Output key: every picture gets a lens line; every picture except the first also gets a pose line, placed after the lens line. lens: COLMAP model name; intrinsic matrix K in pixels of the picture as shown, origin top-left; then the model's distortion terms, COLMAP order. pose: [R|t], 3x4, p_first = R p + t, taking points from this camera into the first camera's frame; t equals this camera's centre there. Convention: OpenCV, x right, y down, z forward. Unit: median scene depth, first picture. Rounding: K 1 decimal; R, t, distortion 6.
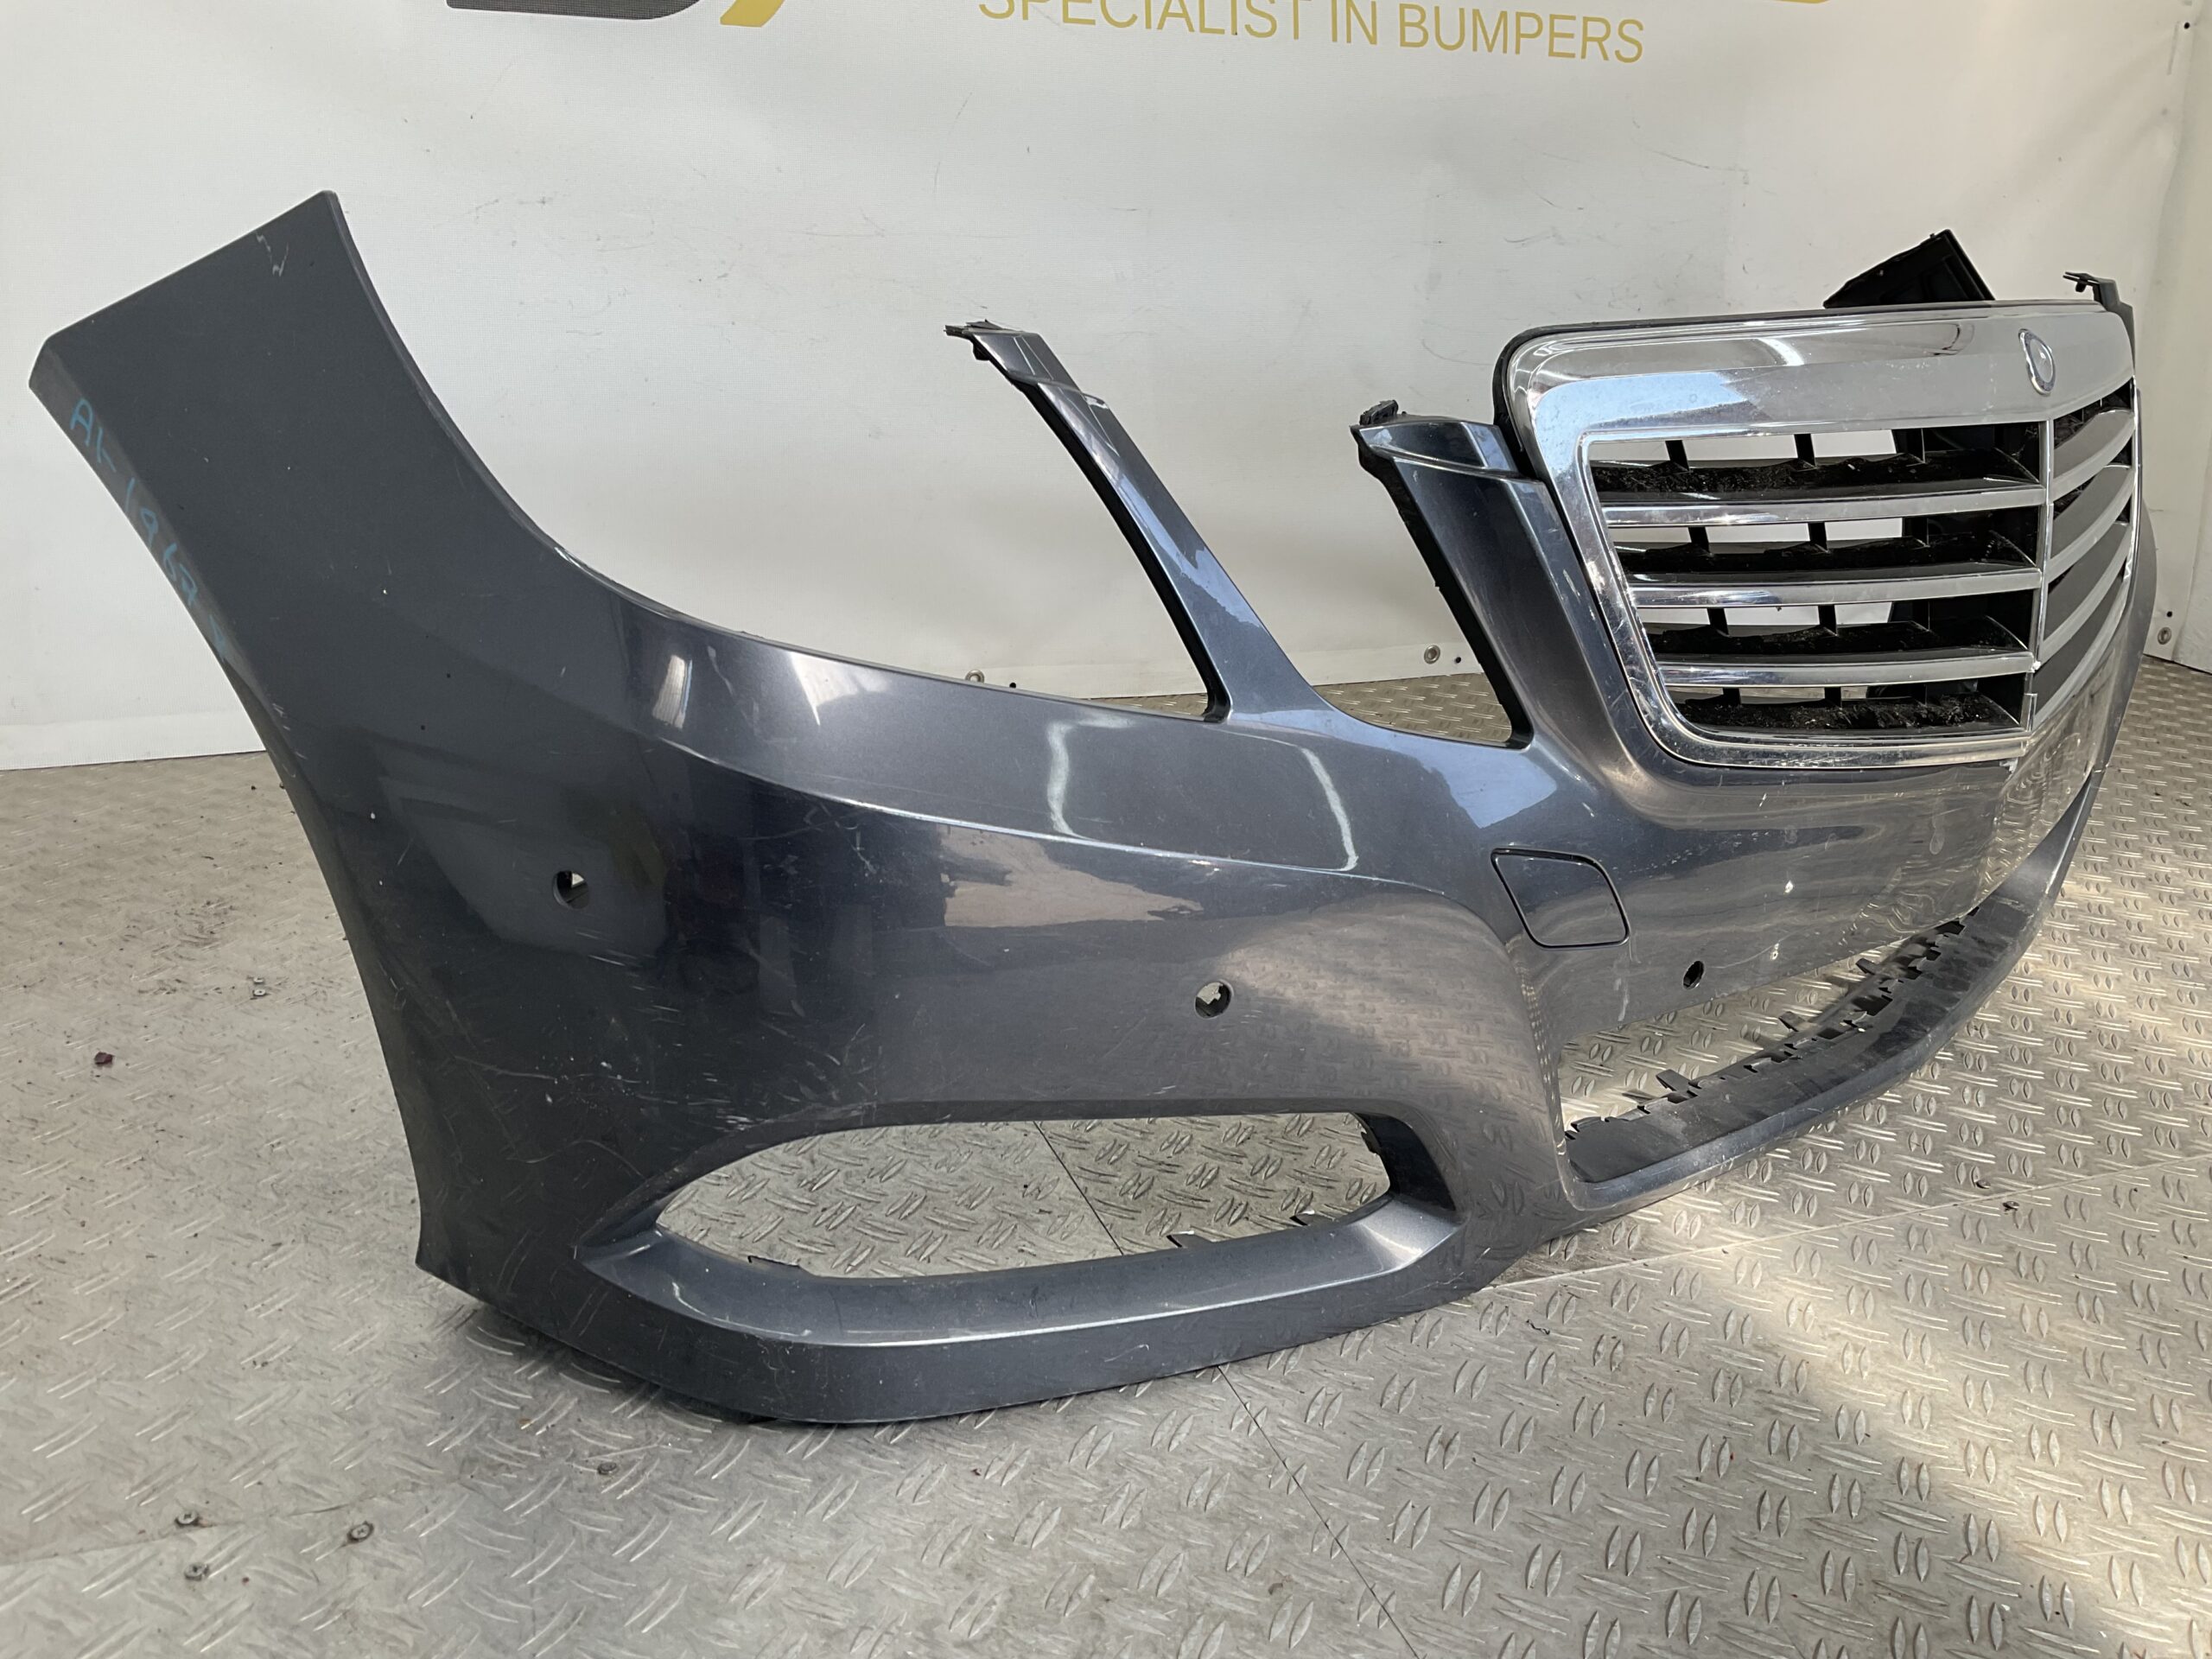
lens RADIAL K [[1804.1, 0, 1101.3], [0, 1804.1, 834.8], [0, 0, 1]] dist [0.045843, -0.083516]
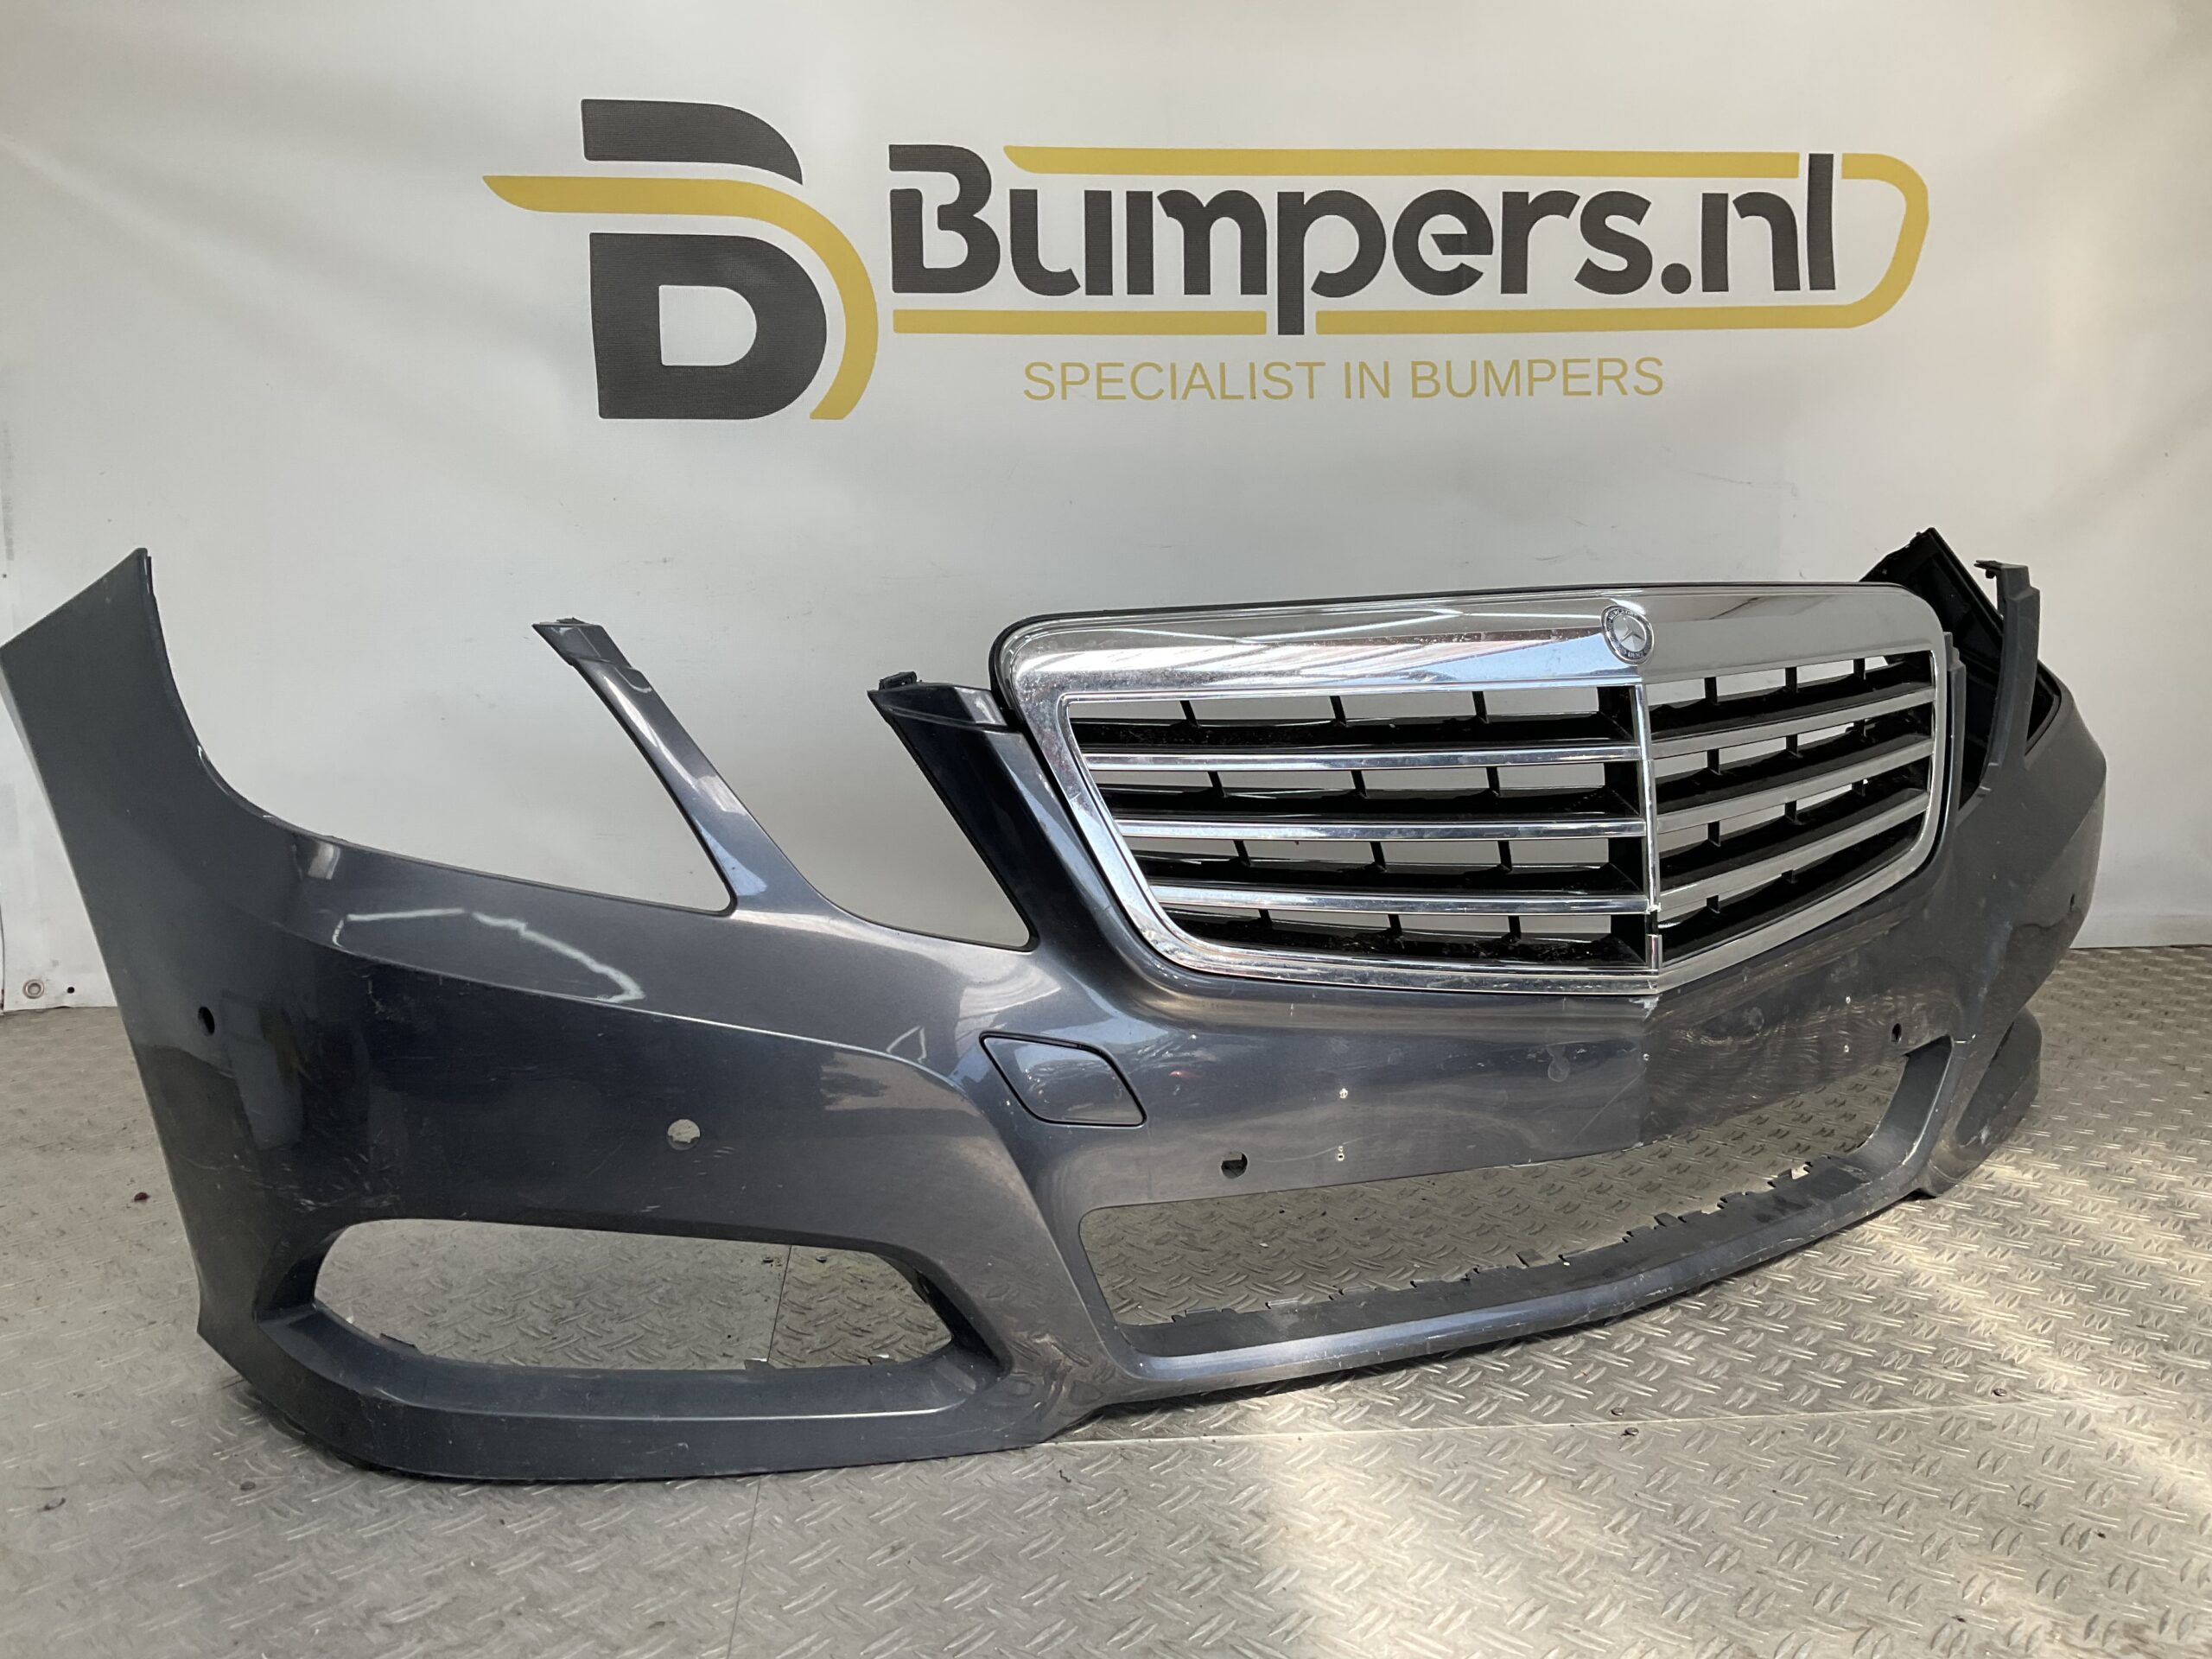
lens RADIAL K [[1804.1, 0, 1094.3], [0, 1804.1, 855.3], [0, 0, 1]] dist [0.045843, -0.083516]
pose [[0.962709, -0.002264, -0.270529, 0.289682], [-0.045421, 0.984419, -0.169874, 0.043407], [0.266698, 0.175827, 0.947606, -0.062128]]
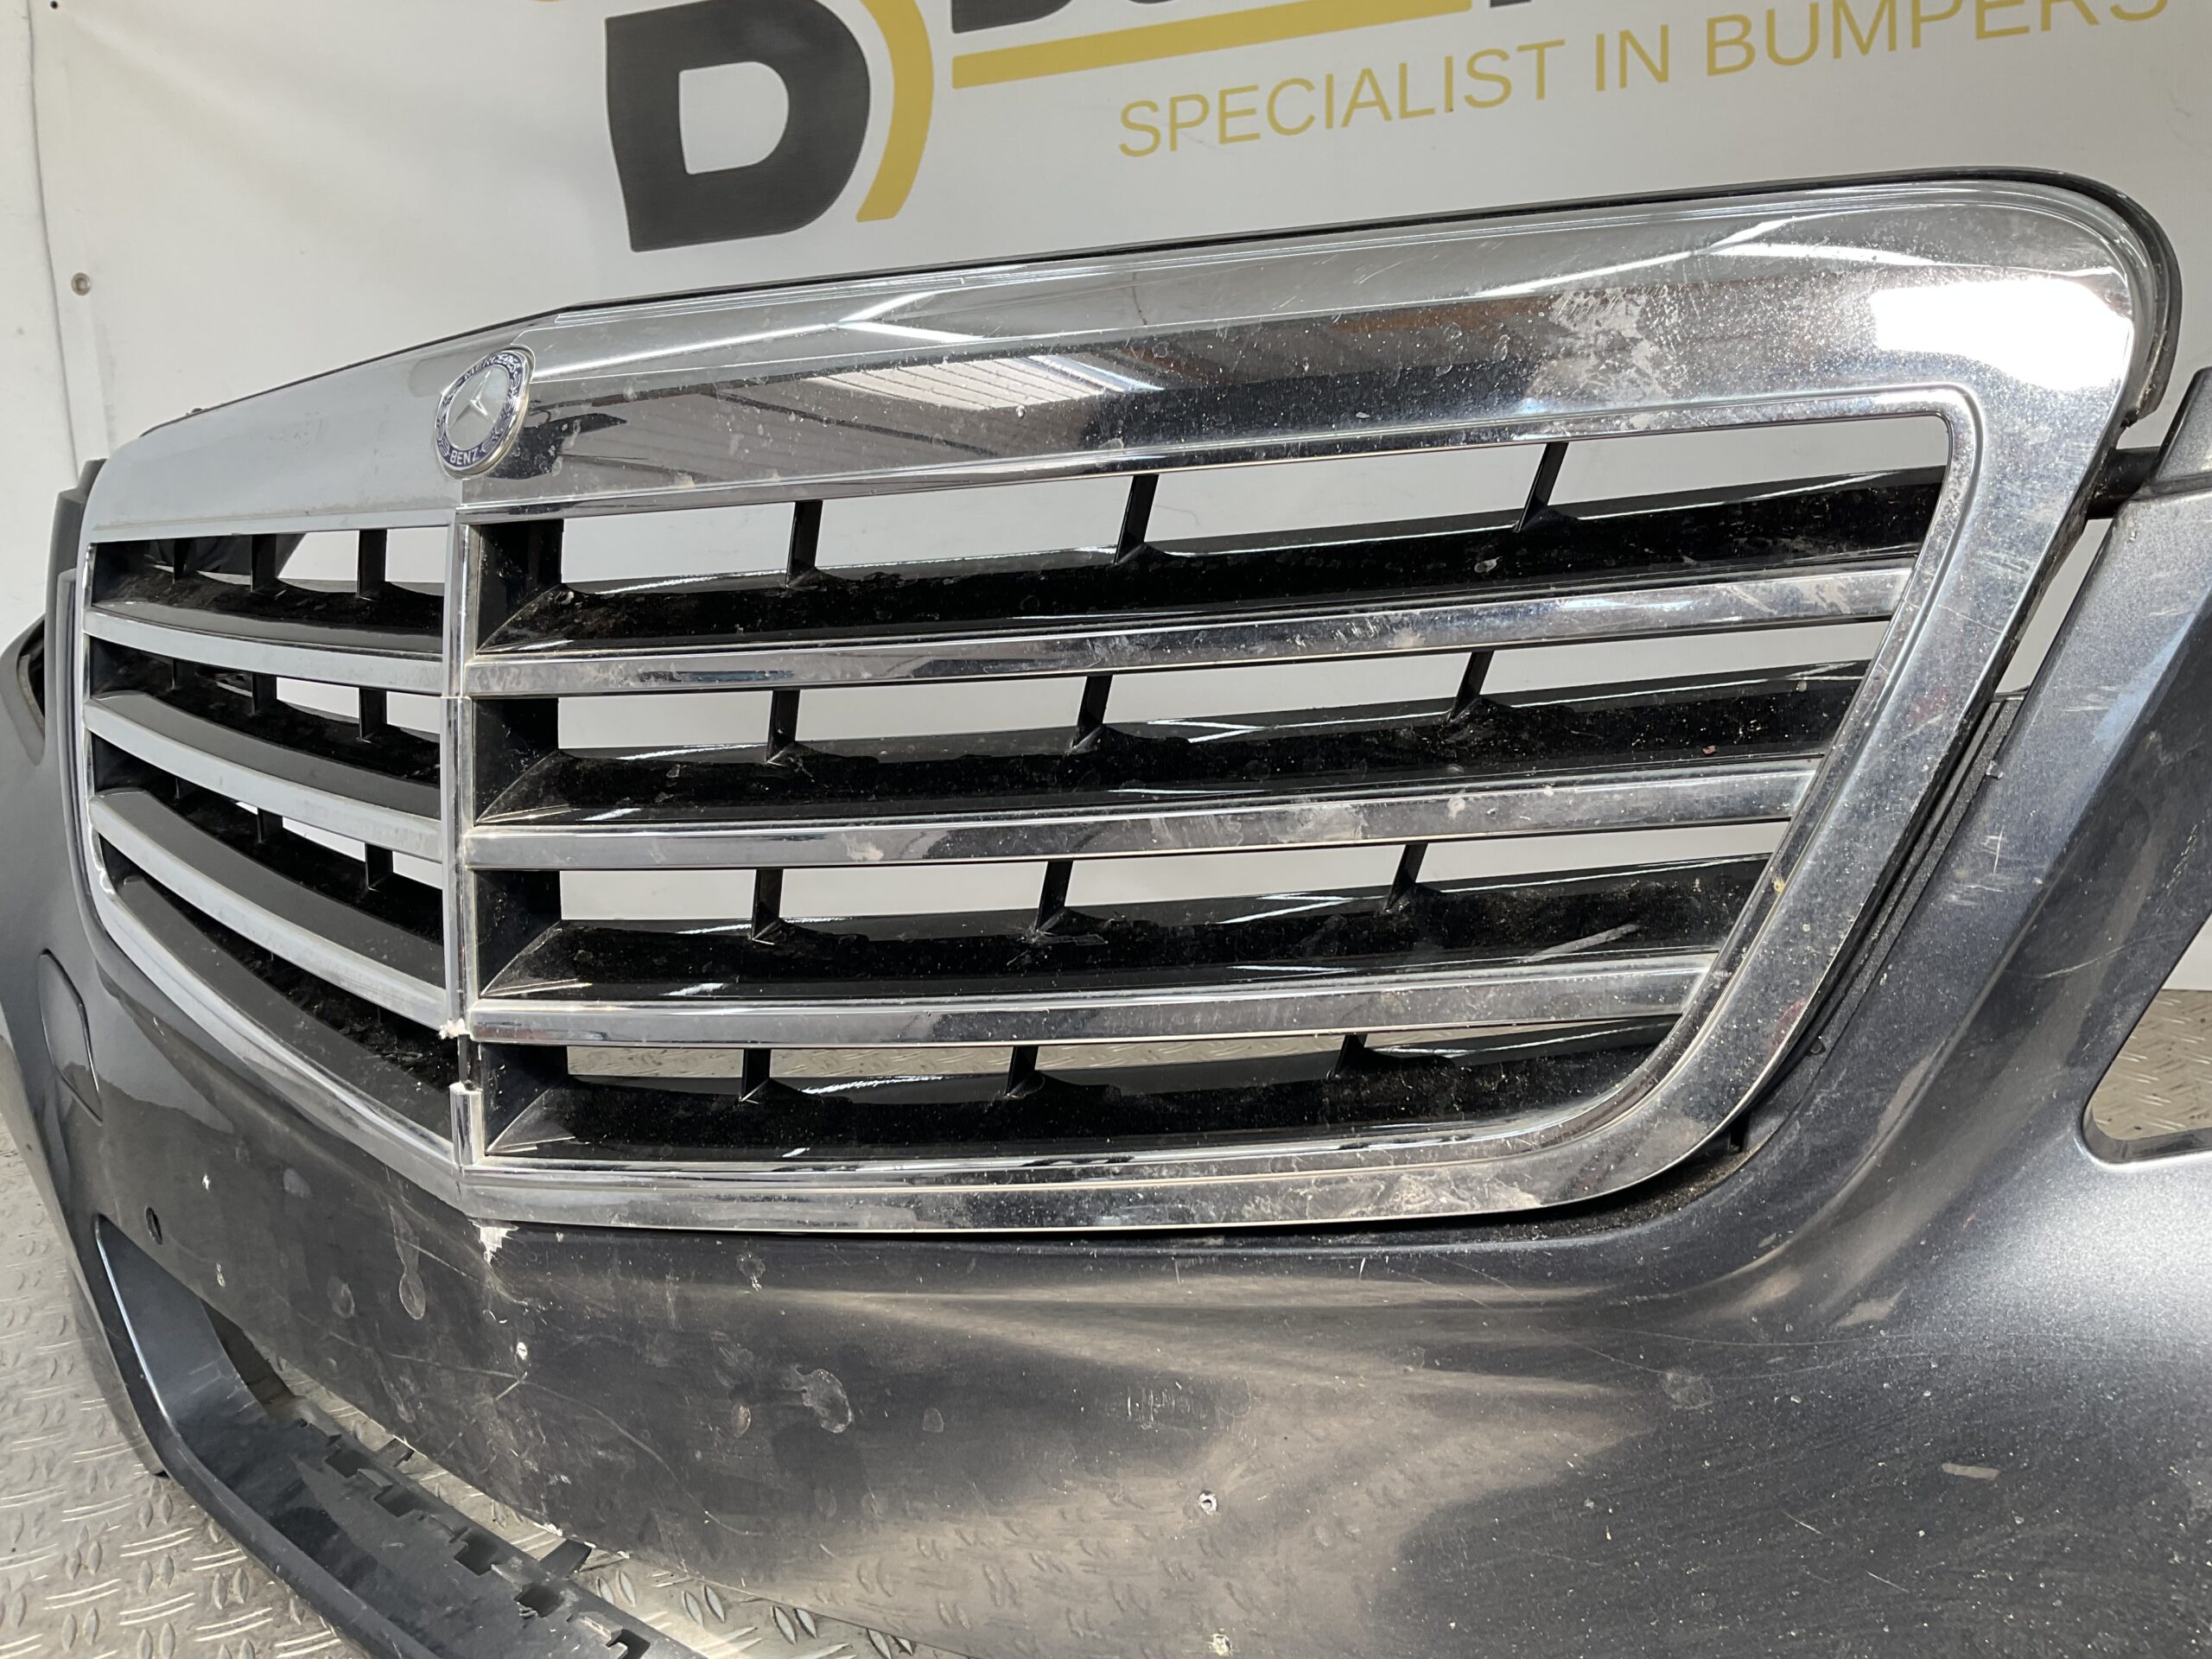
lens RADIAL K [[1804.1, 0, 1088.6], [0, 1804.1, 826.7], [0, 0, 1]] dist [0.045843, -0.083516]
pose [[0.774506, 0.023372, -0.632134, 0.448326], [-0.112632, 0.988444, -0.101454, -0.053544], [0.622458, 0.149775, 0.768188, 0.375391]]
